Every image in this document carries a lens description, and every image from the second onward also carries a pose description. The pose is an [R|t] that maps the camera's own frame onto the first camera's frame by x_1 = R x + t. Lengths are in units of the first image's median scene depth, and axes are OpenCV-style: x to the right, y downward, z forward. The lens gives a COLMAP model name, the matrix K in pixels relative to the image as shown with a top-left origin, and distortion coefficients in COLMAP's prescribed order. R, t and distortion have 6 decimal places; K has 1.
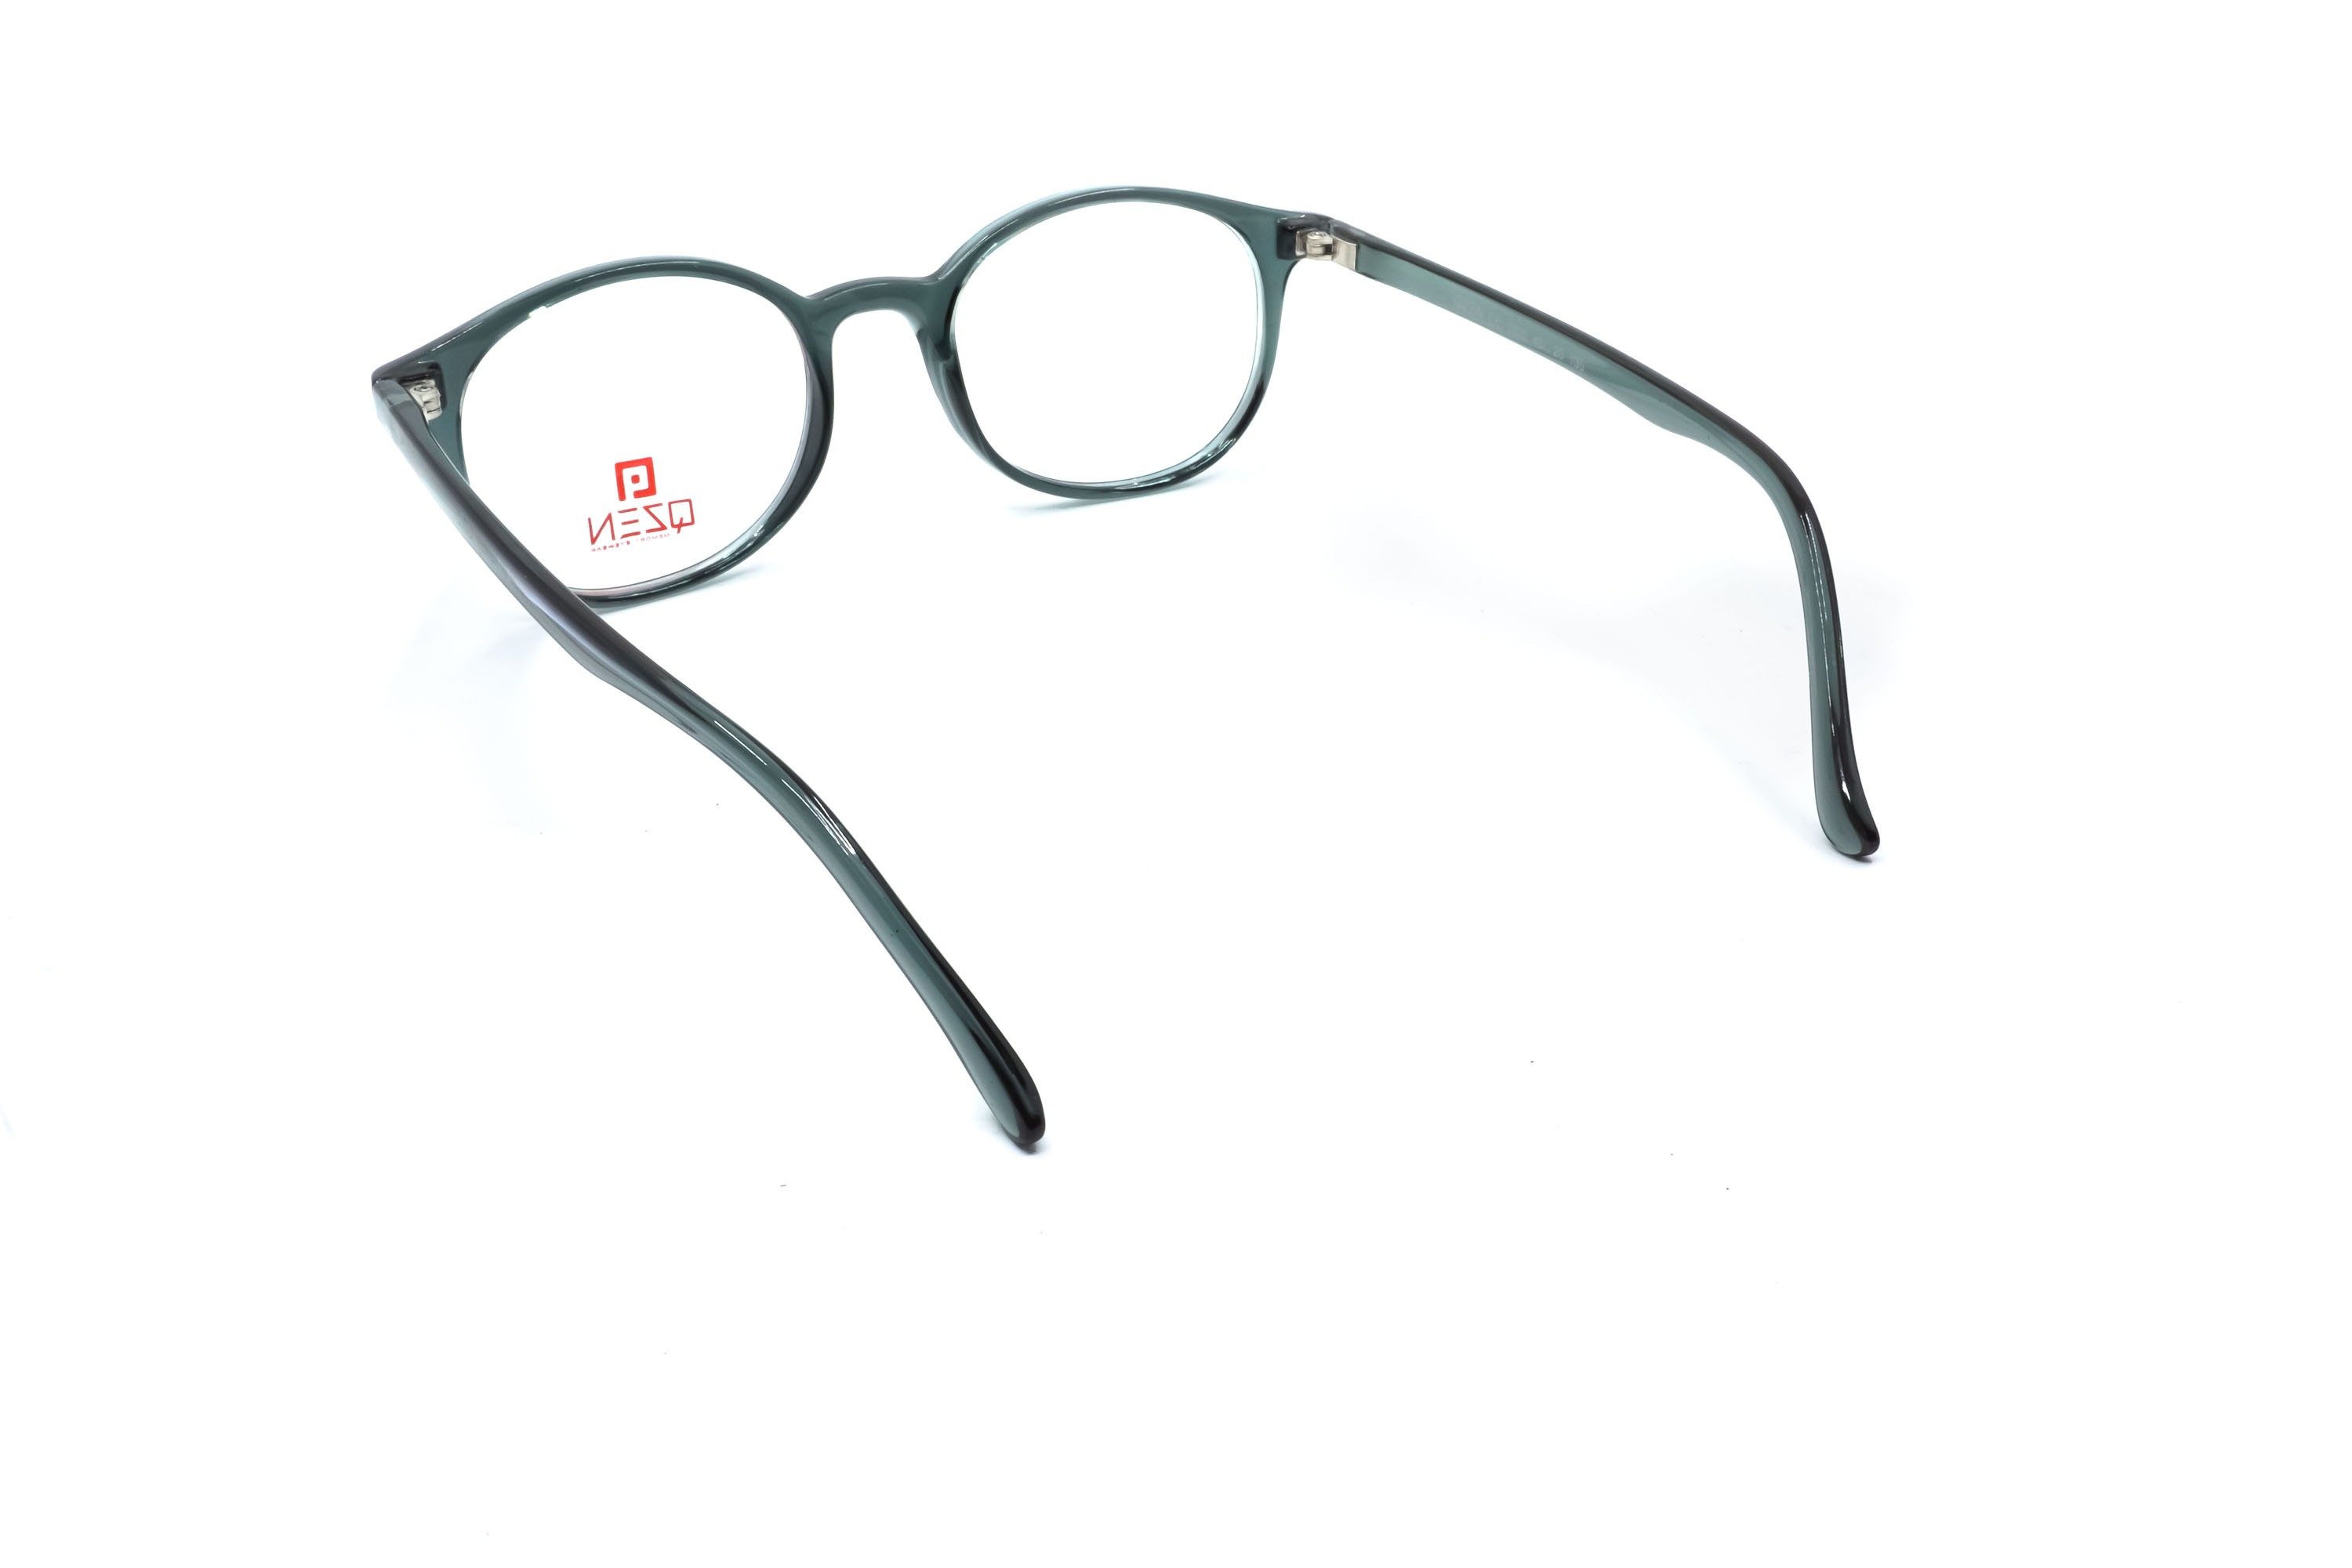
lens RADIAL K [[2418.9, 0, 1176.0], [0, 2418.9, 784.0], [0, 0, 1]] dist [-0.012814, 0.002942]
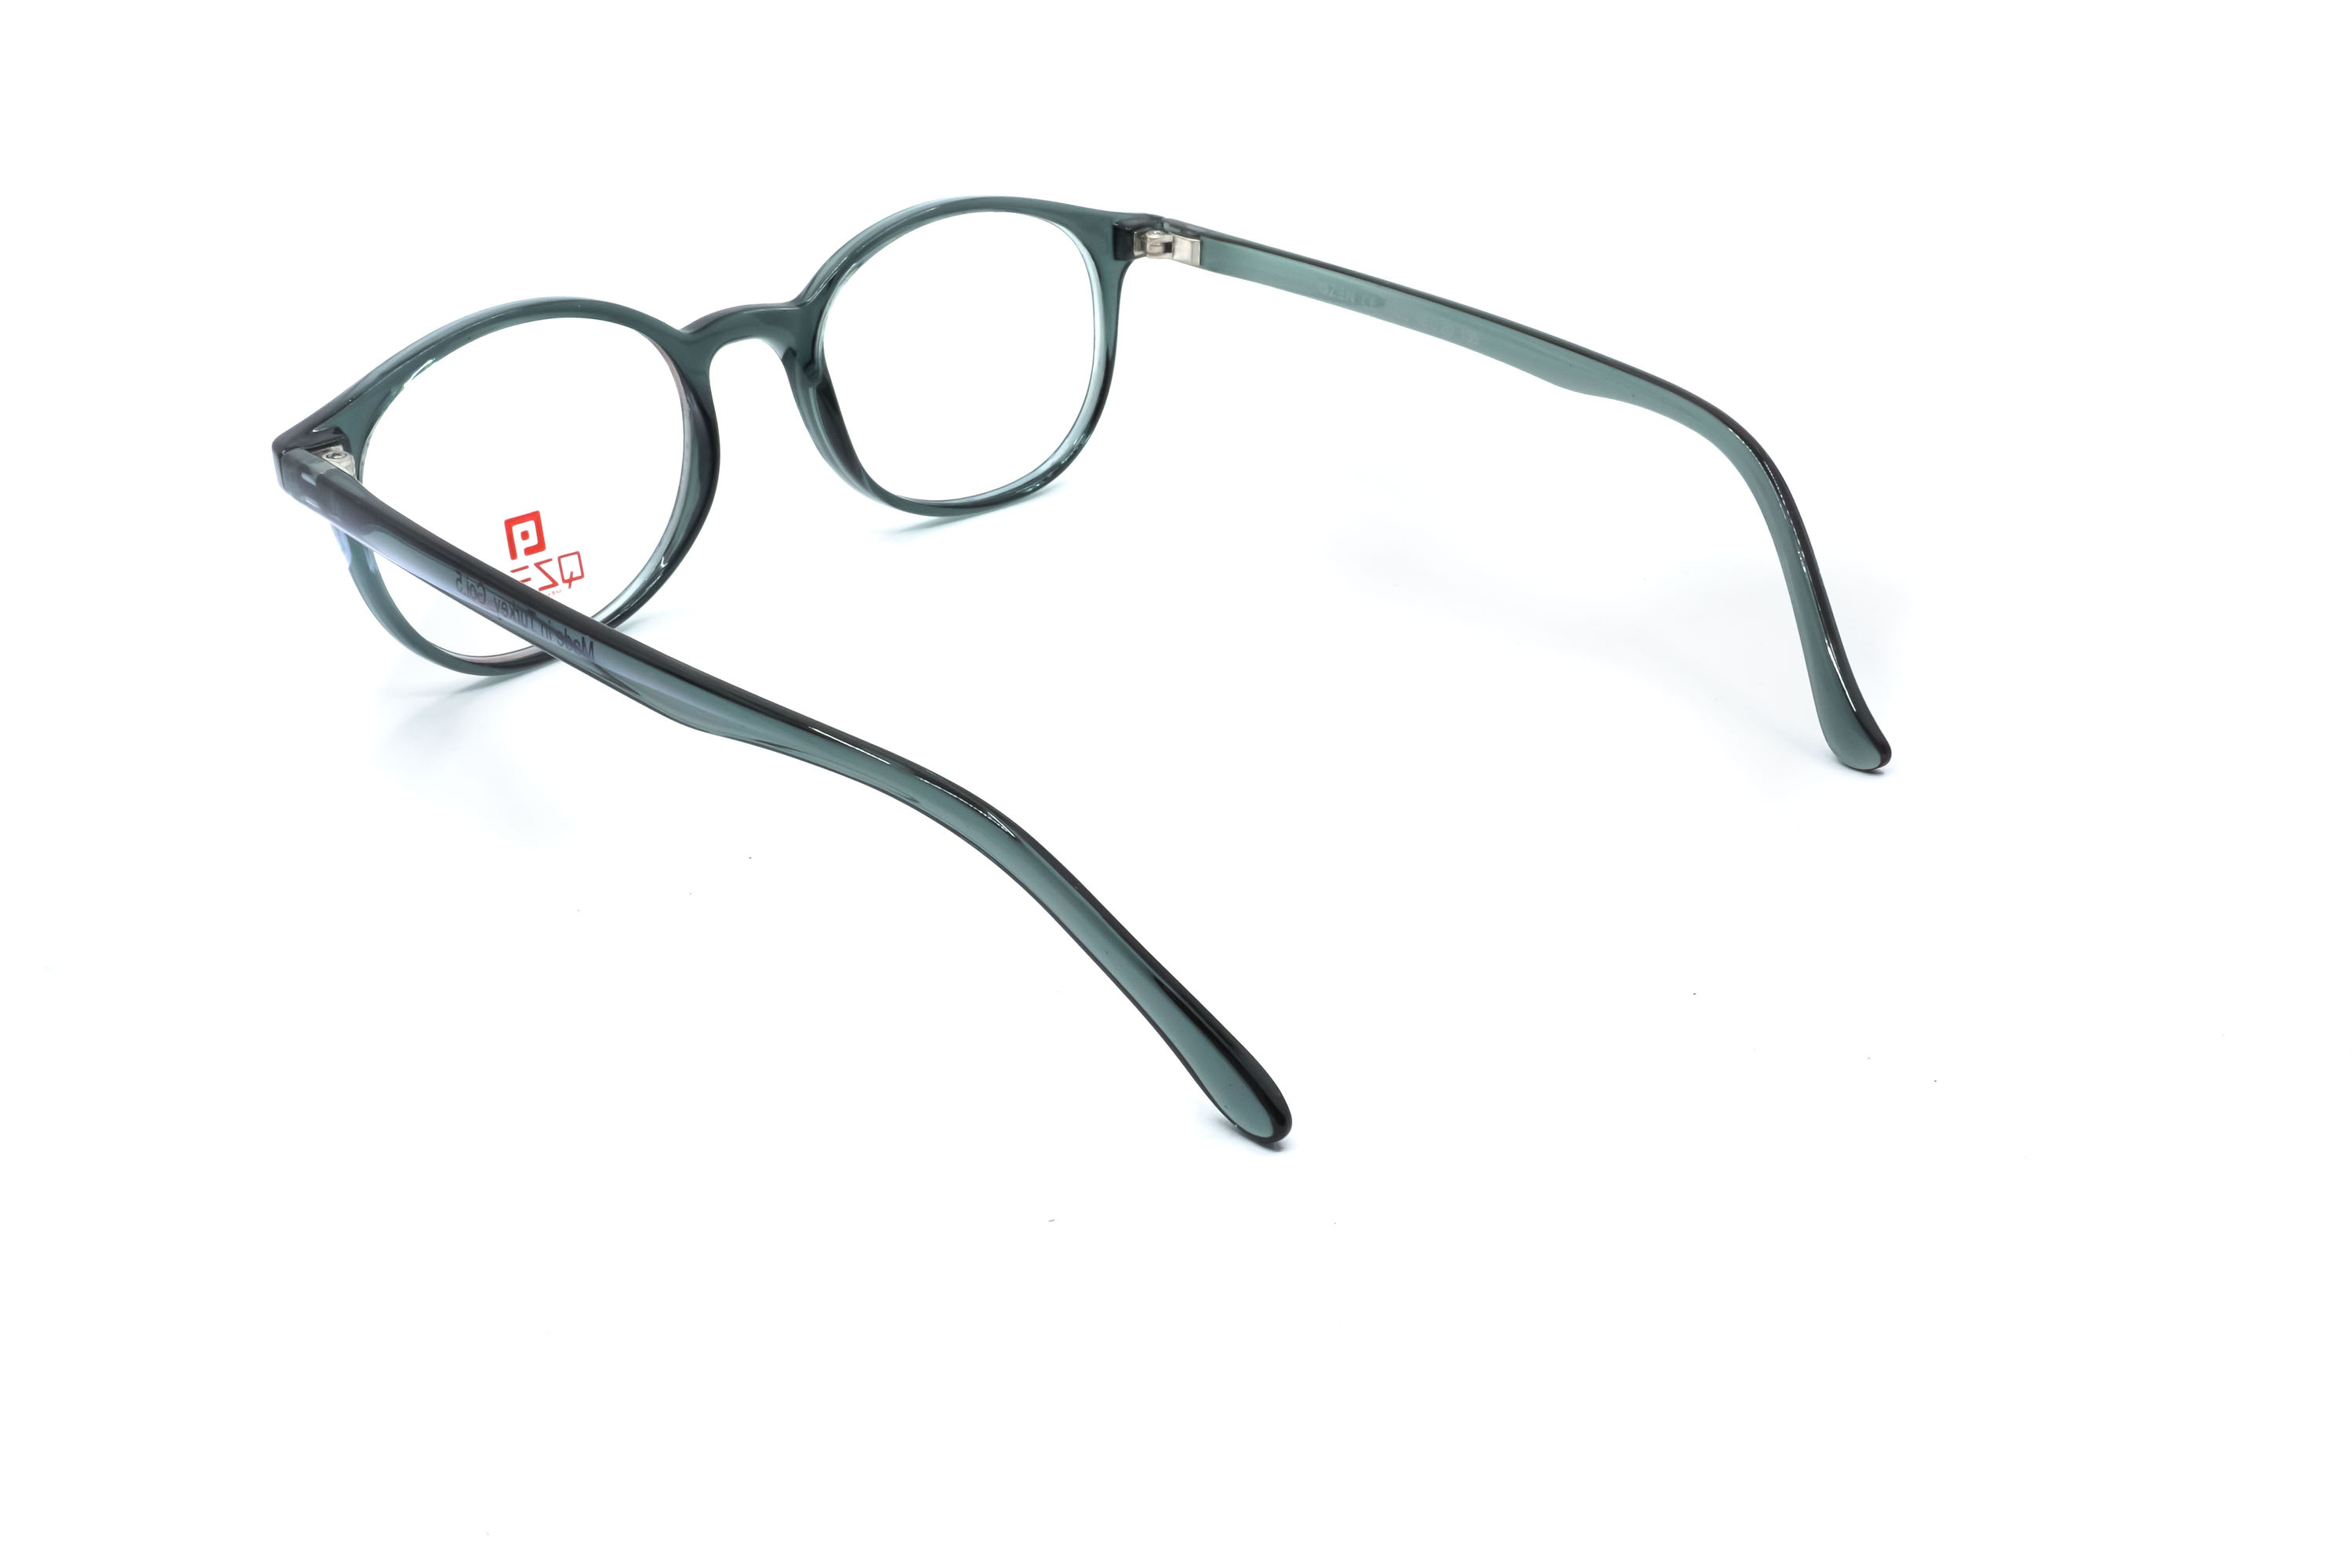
lens RADIAL K [[2418.9, 0, 1176.0], [0, 2418.9, 784.0], [0, 0, 1]] dist [-0.012814, 0.002942]
pose [[0.964921, -0.117518, 0.234769, -0.208633], [0.118935, 0.992868, 0.008163, -0.007000], [-0.234054, 0.020045, 0.972017, 0.023928]]
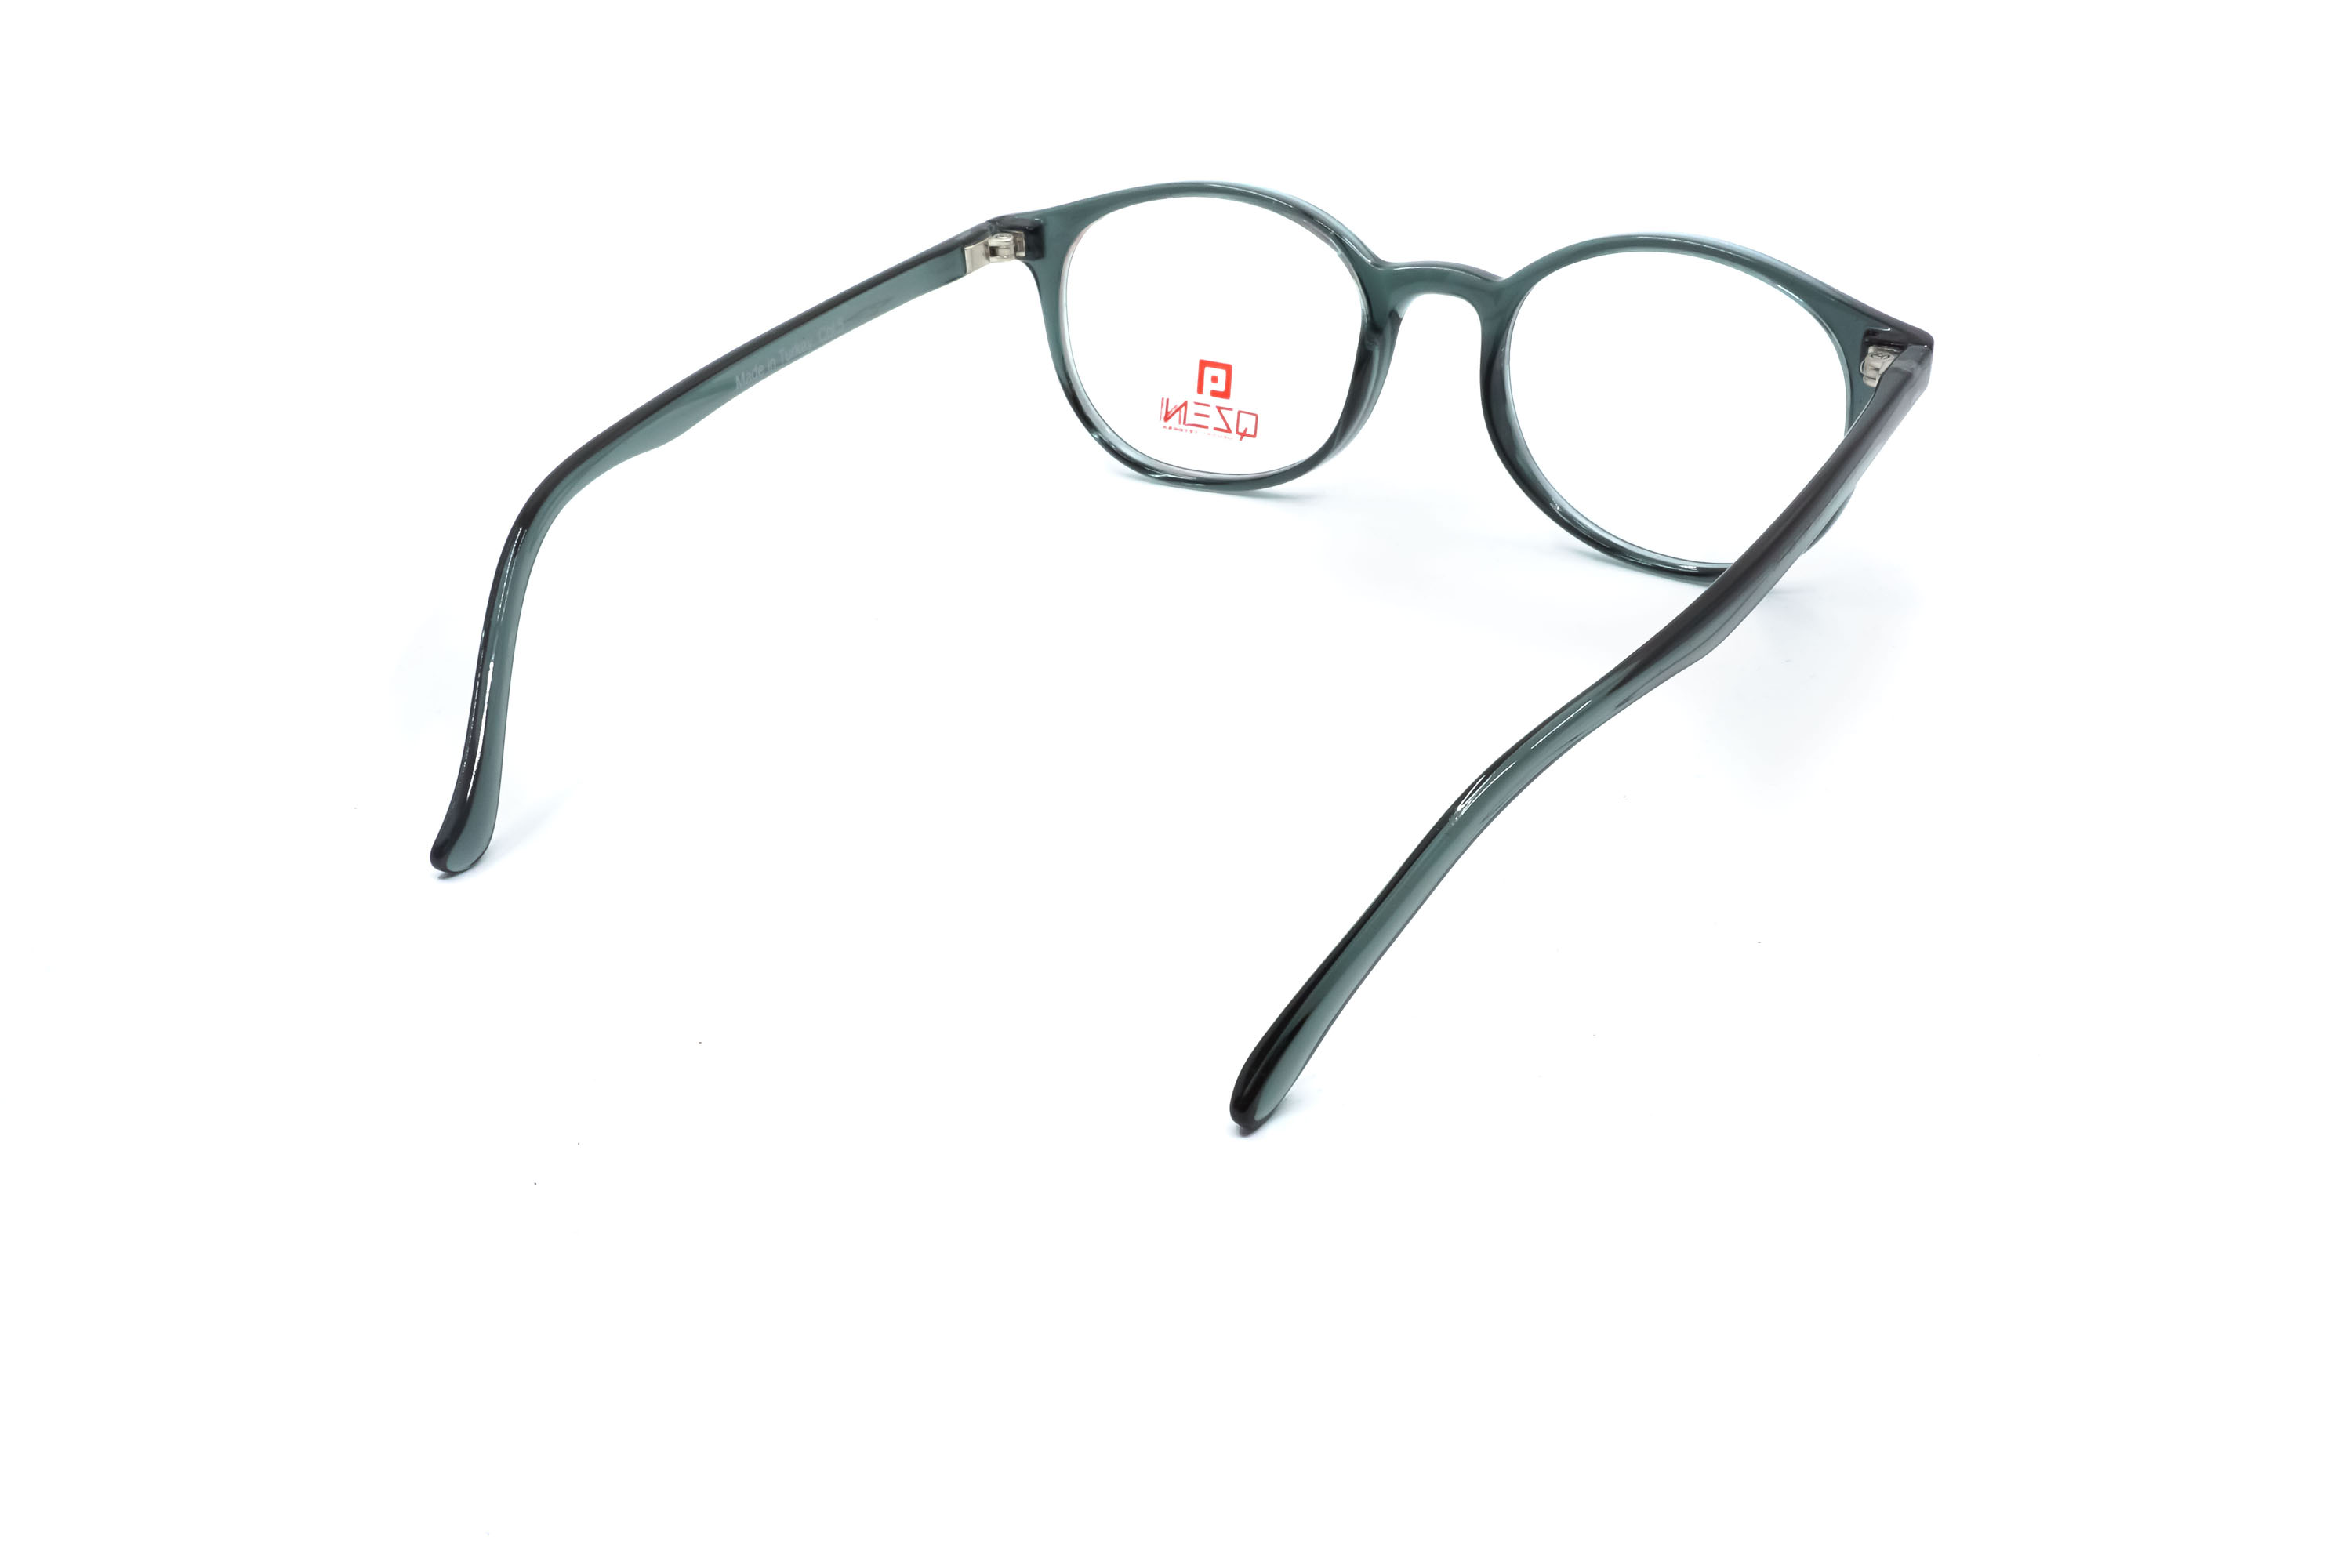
lens RADIAL K [[2418.9, 0, 1176.0], [0, 2418.9, 784.0], [0, 0, 1]] dist [-0.012814, 0.002942]
pose [[0.513609, 0.405282, -0.756275, 0.664956], [-0.385158, 0.896521, 0.218866, -0.192649], [0.766719, 0.178874, 0.616559, 0.337364]]
